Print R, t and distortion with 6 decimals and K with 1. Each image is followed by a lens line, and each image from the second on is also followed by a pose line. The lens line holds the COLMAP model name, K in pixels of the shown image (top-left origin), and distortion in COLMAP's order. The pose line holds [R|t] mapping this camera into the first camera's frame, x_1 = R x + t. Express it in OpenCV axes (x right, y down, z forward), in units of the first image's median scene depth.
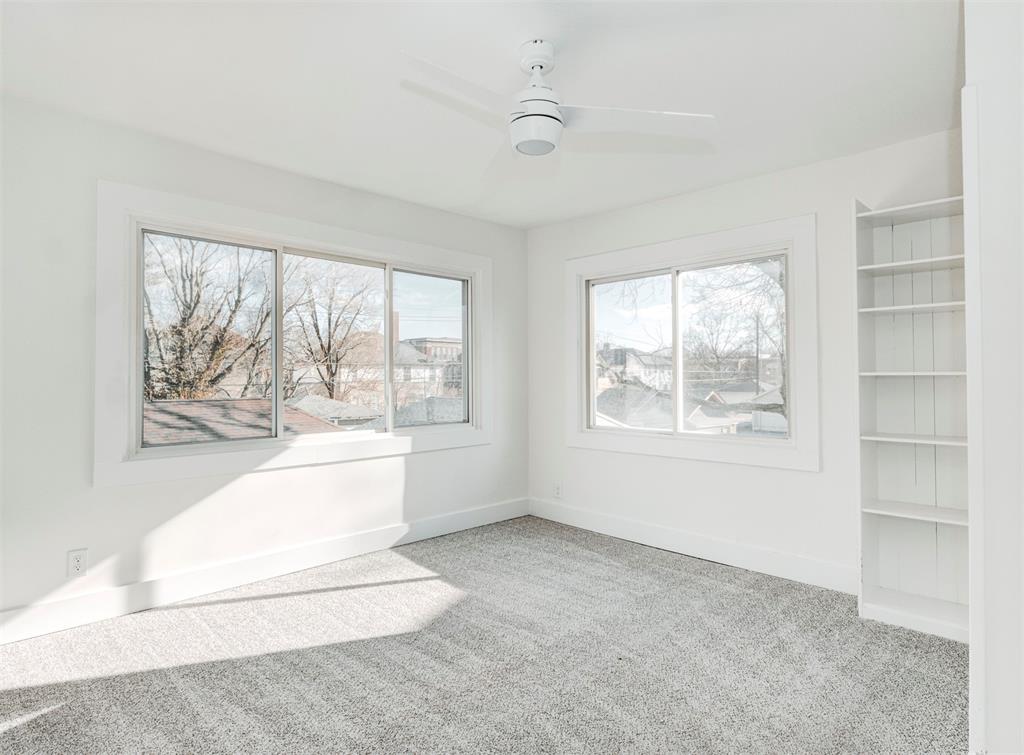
lens RADIAL K [[573.9, 0, 514.9], [0, 573.9, 372.9], [0, 0, 1]] dist [0.021760, -0.018698]
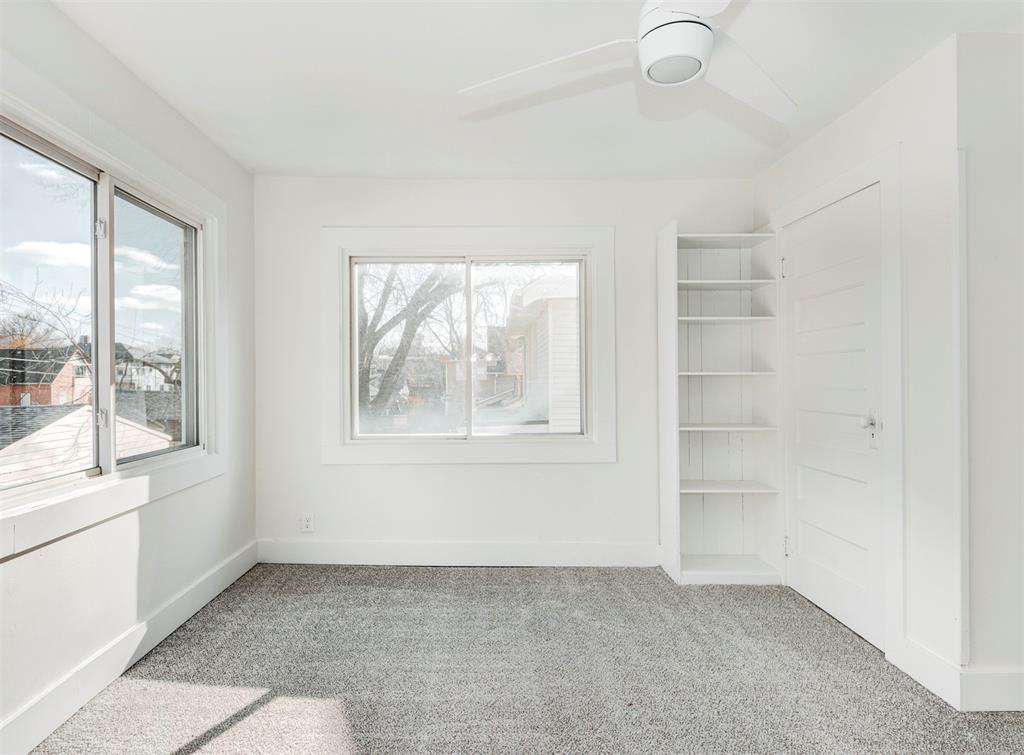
lens RADIAL K [[573.9, 0, 514.9], [0, 573.9, 372.9], [0, 0, 1]] dist [0.021760, -0.018698]
pose [[0.713038, 0.003446, 0.701116, -0.354392], [-0.005529, 0.999984, 0.000708, 0.001104], [-0.701103, -0.004382, 0.713046, 0.330548]]
